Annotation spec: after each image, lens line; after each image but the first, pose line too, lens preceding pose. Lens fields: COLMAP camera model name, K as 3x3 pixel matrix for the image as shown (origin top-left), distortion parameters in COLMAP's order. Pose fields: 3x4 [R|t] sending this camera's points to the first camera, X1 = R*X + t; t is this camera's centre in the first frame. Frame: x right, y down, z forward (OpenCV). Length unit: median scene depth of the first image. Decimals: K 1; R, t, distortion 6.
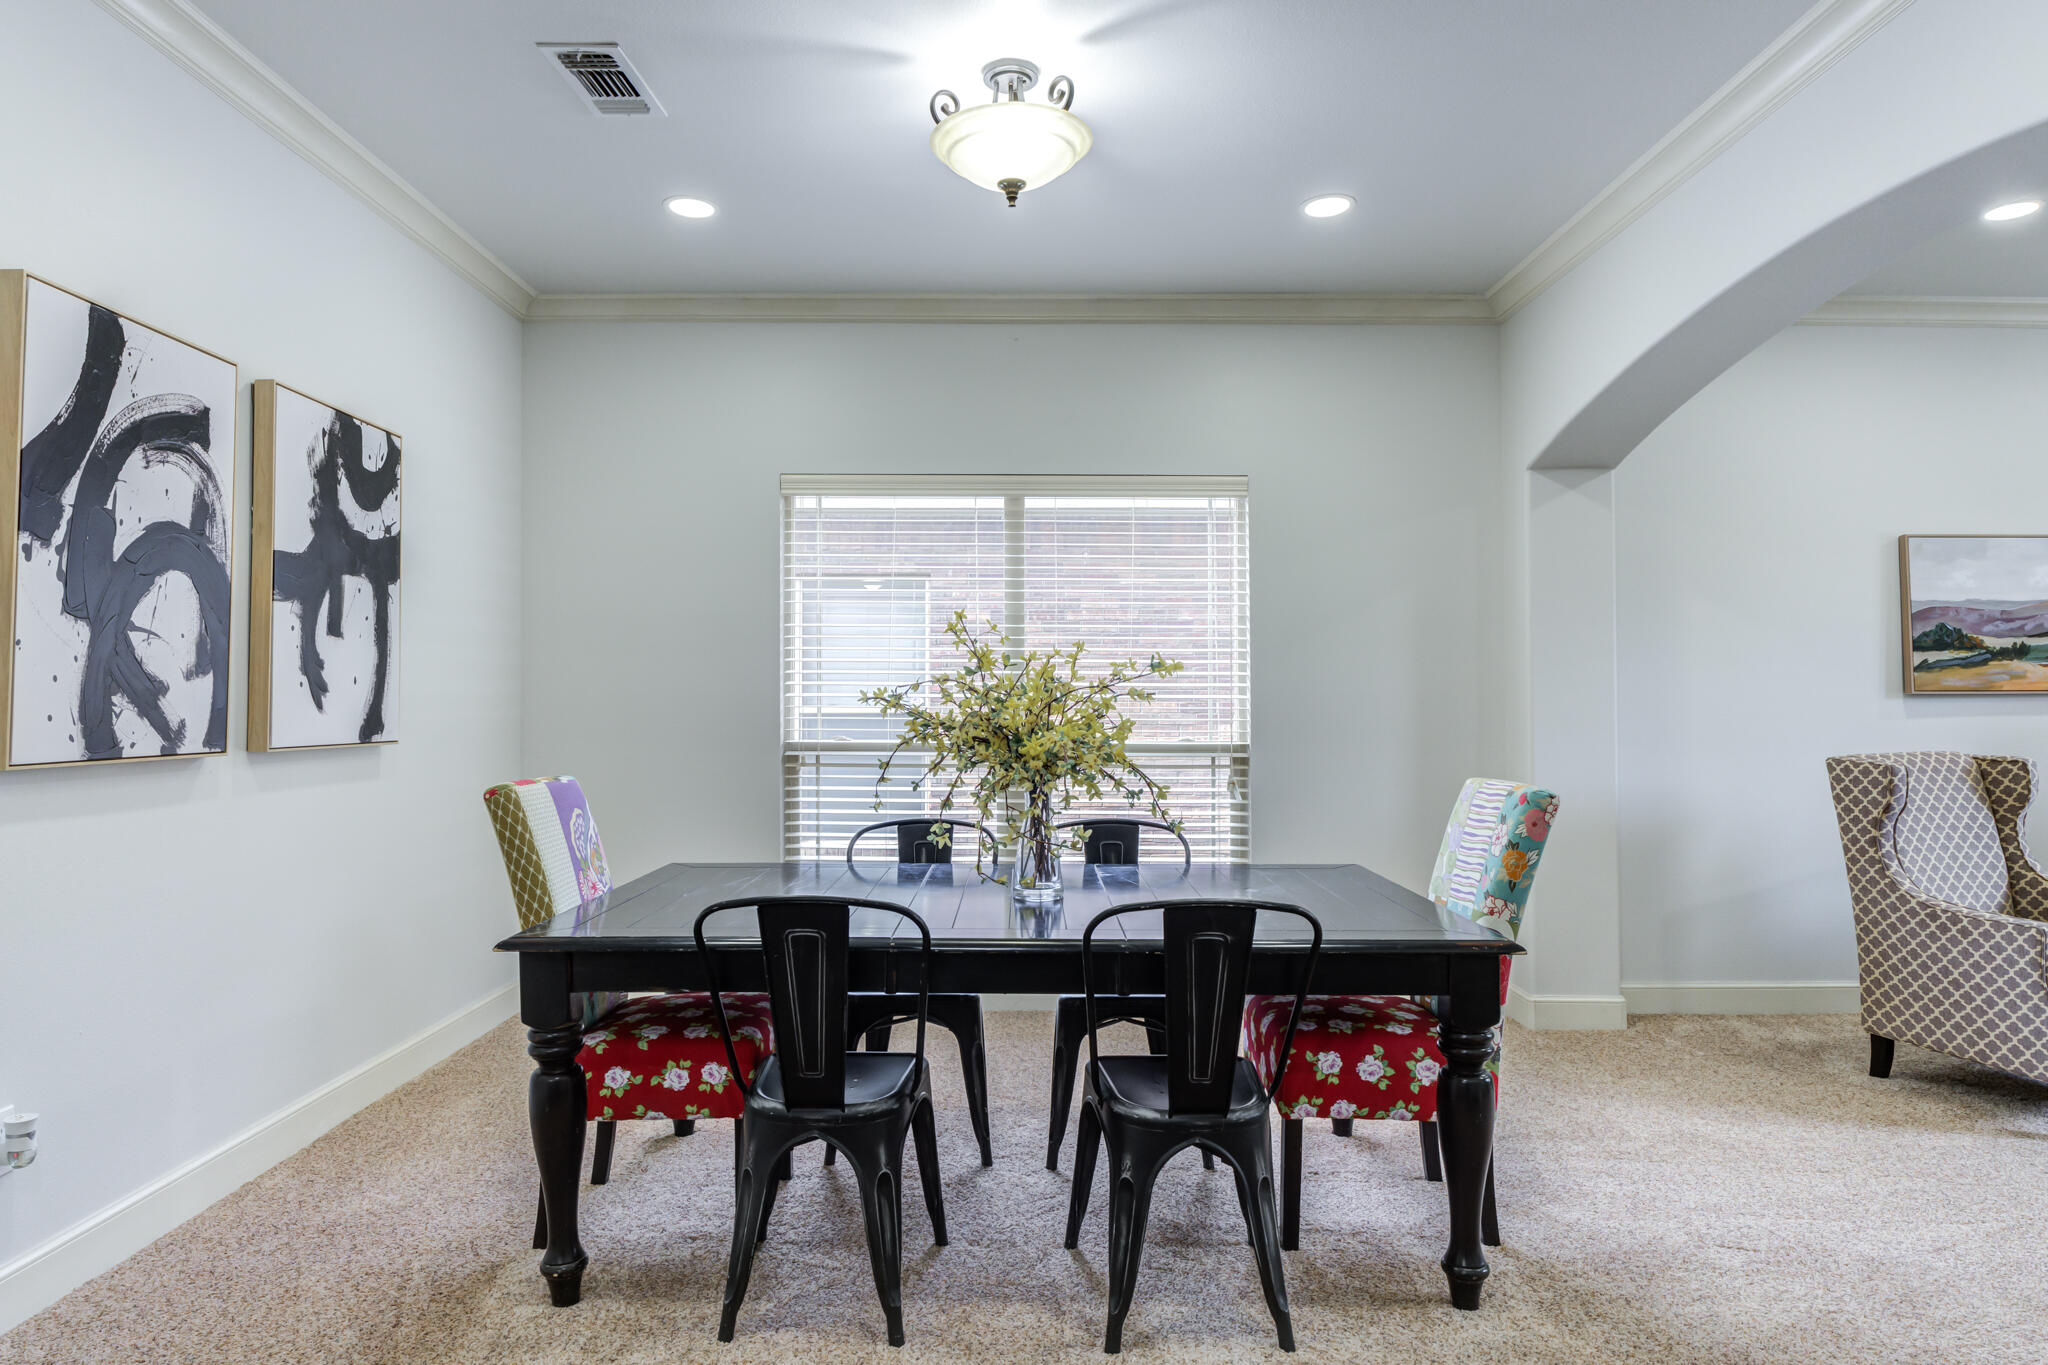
lens RADIAL K [[1193.4, 0, 1017.7], [0, 1193.4, 679.1], [0, 0, 1]] dist [-0.032744, 0.005911]
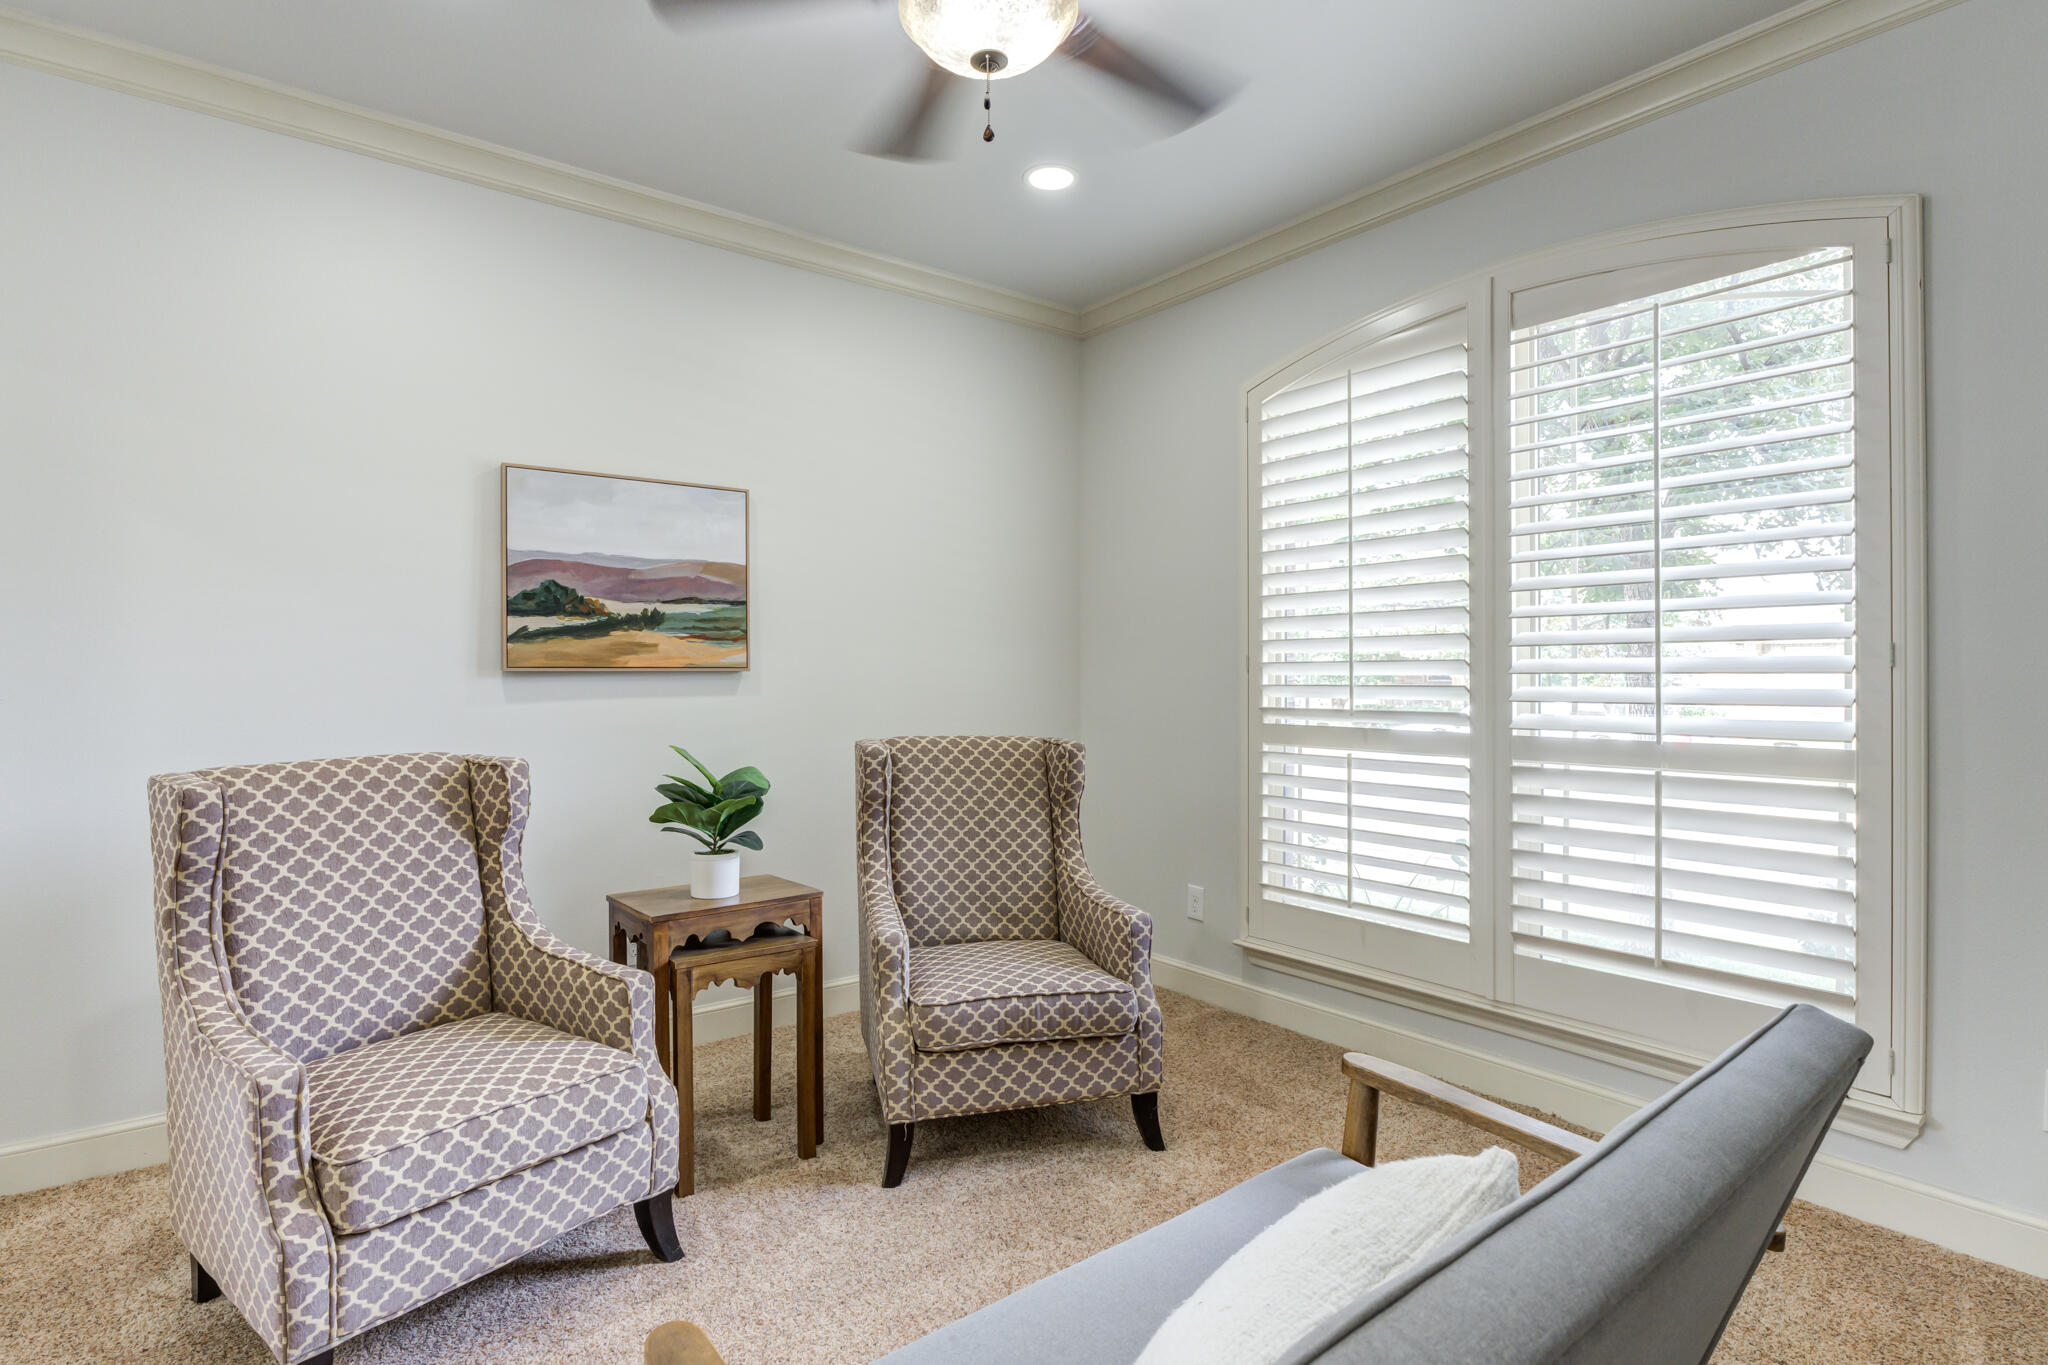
lens RADIAL K [[1014.8, 0, 1019.4], [0, 1014.8, 672.6], [0, 0, 1]] dist [0.007174, 0.003240]
pose [[0.766685, 0.003439, 0.642014, 0.681299], [-0.009549, 0.999936, 0.006046, 0.007691], [-0.641952, -0.010766, 0.766669, 0.316255]]
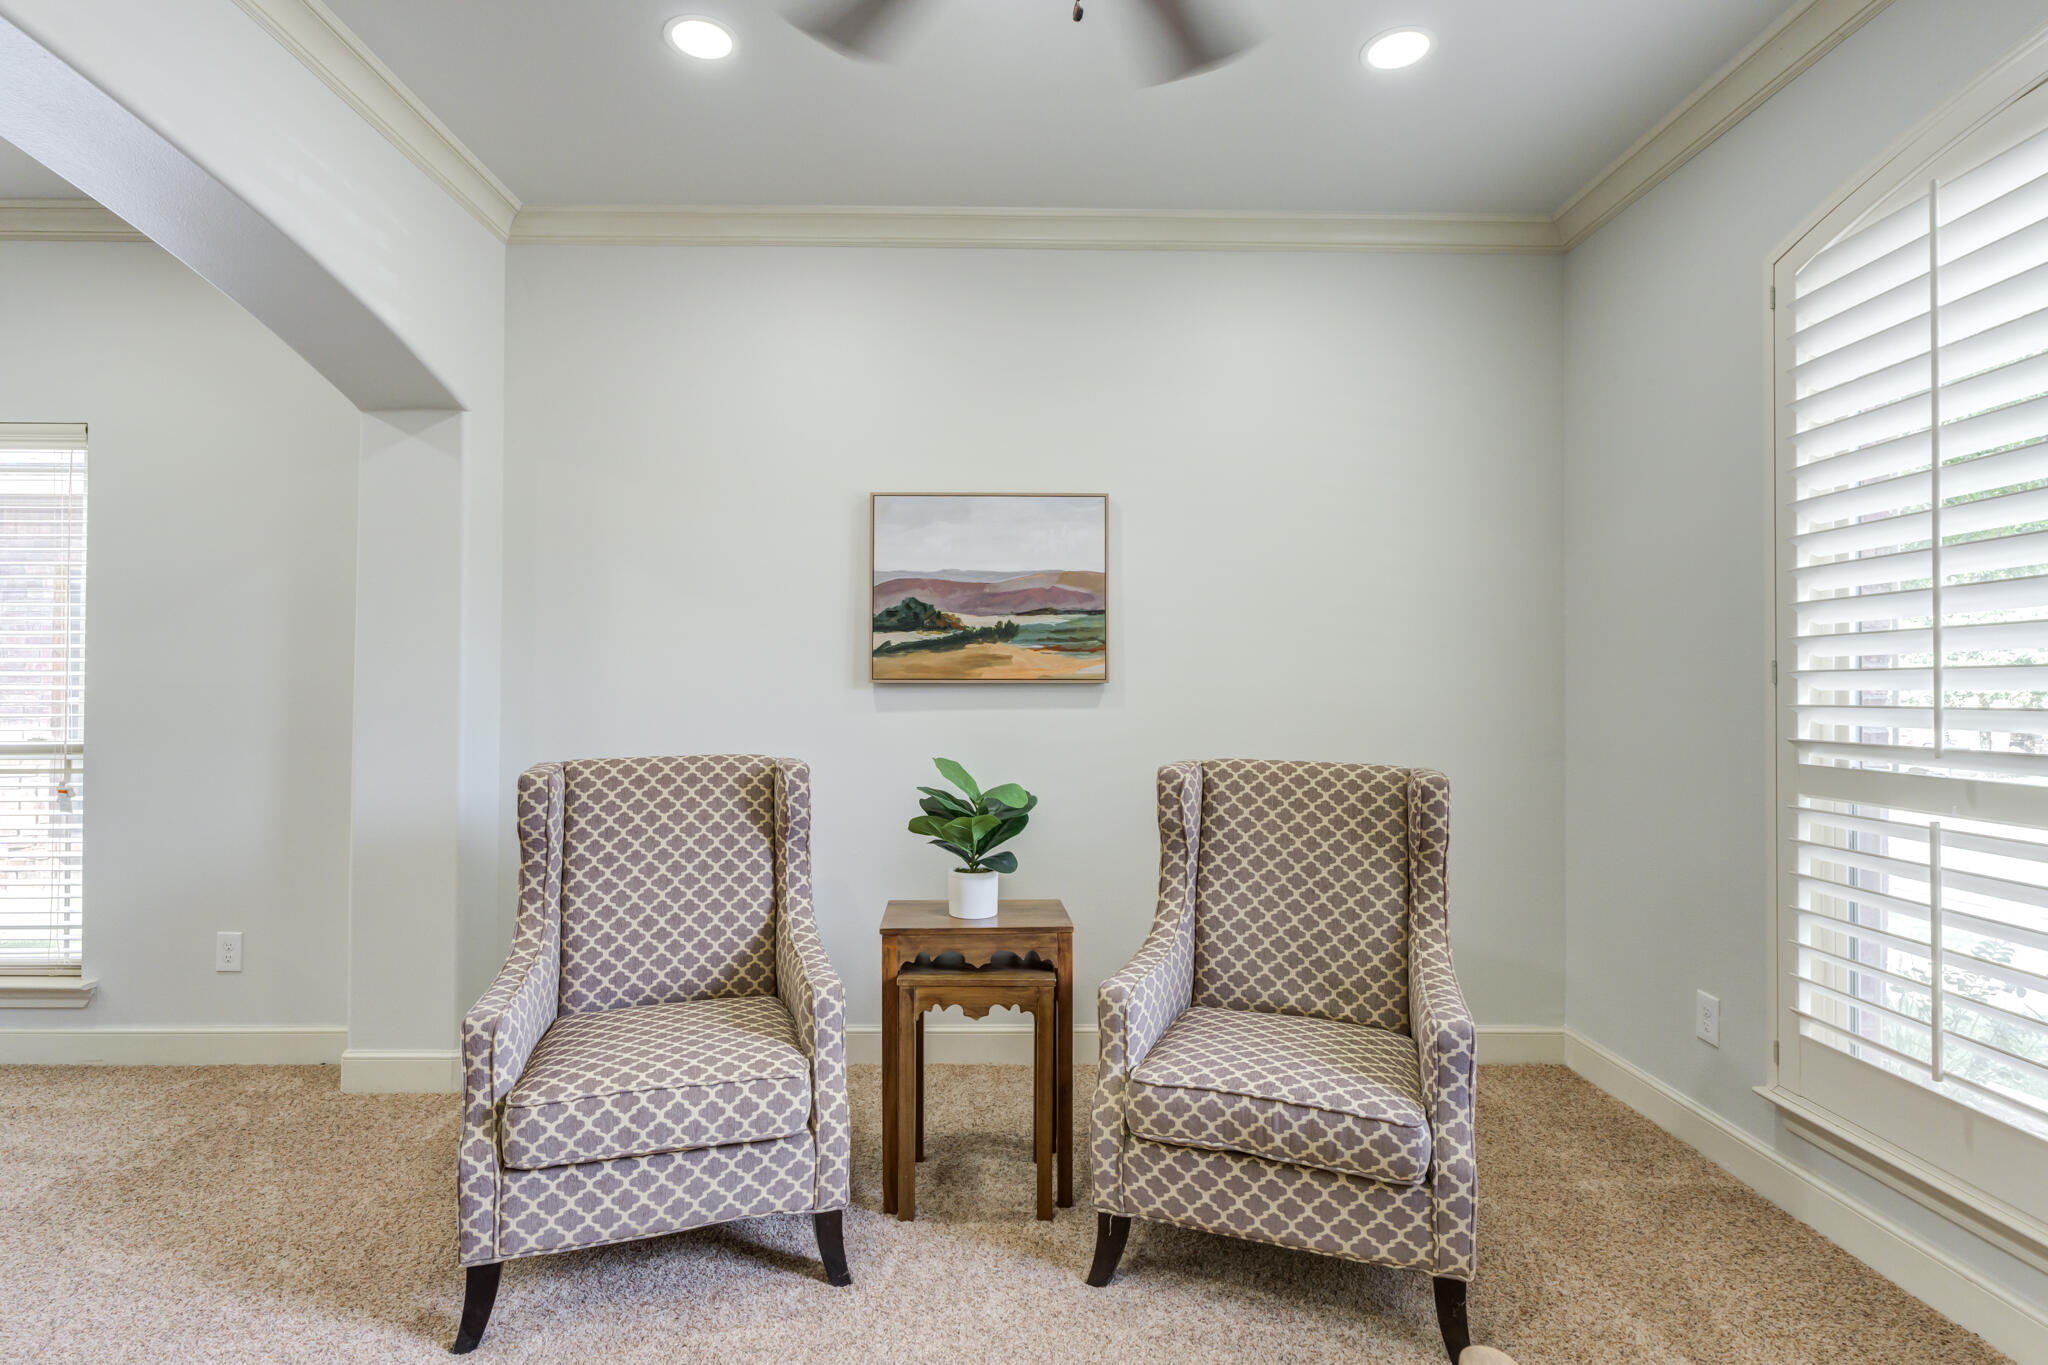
lens RADIAL K [[1014.8, 0, 1016.1], [0, 1014.8, 672.9], [0, 0, 1]] dist [0.007174, 0.003240]
pose [[0.997338, 0.006212, 0.072658, 0.932118], [-0.006117, 0.999980, -0.001522, 0.007474], [-0.072666, 0.001073, 0.997356, 0.311860]]
